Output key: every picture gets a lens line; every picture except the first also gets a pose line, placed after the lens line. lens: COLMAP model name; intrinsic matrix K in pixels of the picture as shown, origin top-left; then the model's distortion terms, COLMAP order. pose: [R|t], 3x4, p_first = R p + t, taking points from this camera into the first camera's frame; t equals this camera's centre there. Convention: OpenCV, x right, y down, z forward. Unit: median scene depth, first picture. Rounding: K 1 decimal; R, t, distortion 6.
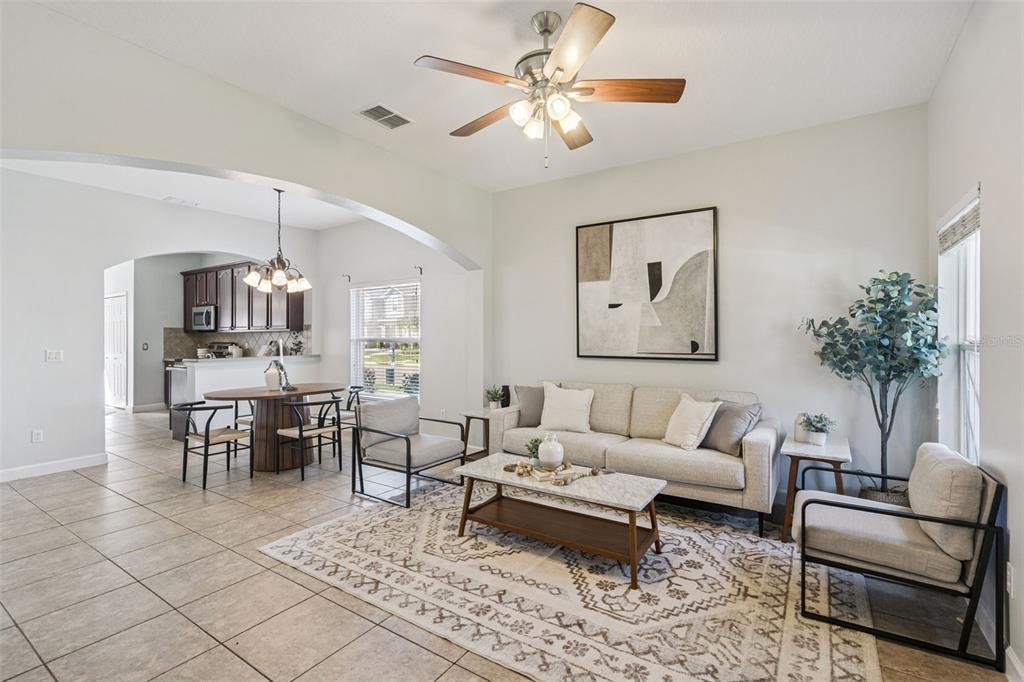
lens RADIAL K [[469.2, 0, 516.4], [0, 469.2, 336.2], [0, 0, 1]] dist [-0.002592, -0.000074]
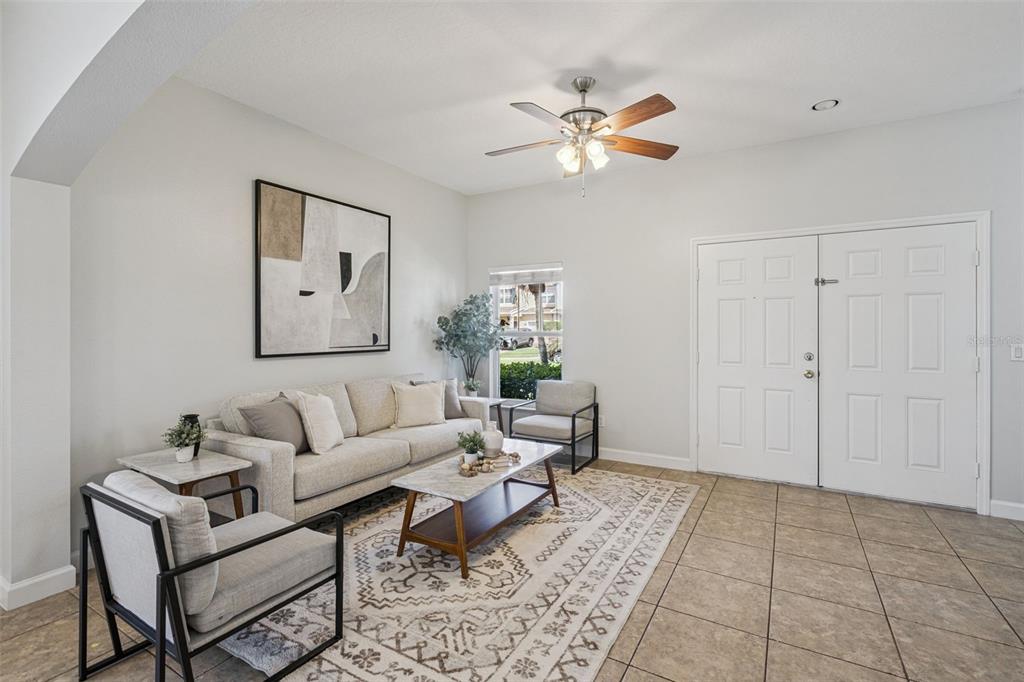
lens RADIAL K [[477.4, 0, 502.0], [0, 477.4, 328.2], [0, 0, 1]] dist [-0.000421, 0.000127]
pose [[-0.042182, 0.005026, 0.999097, -0.669784], [0.006328, 0.999969, -0.004763, 0.004390], [-0.999090, 0.006121, -0.042213, 0.694205]]
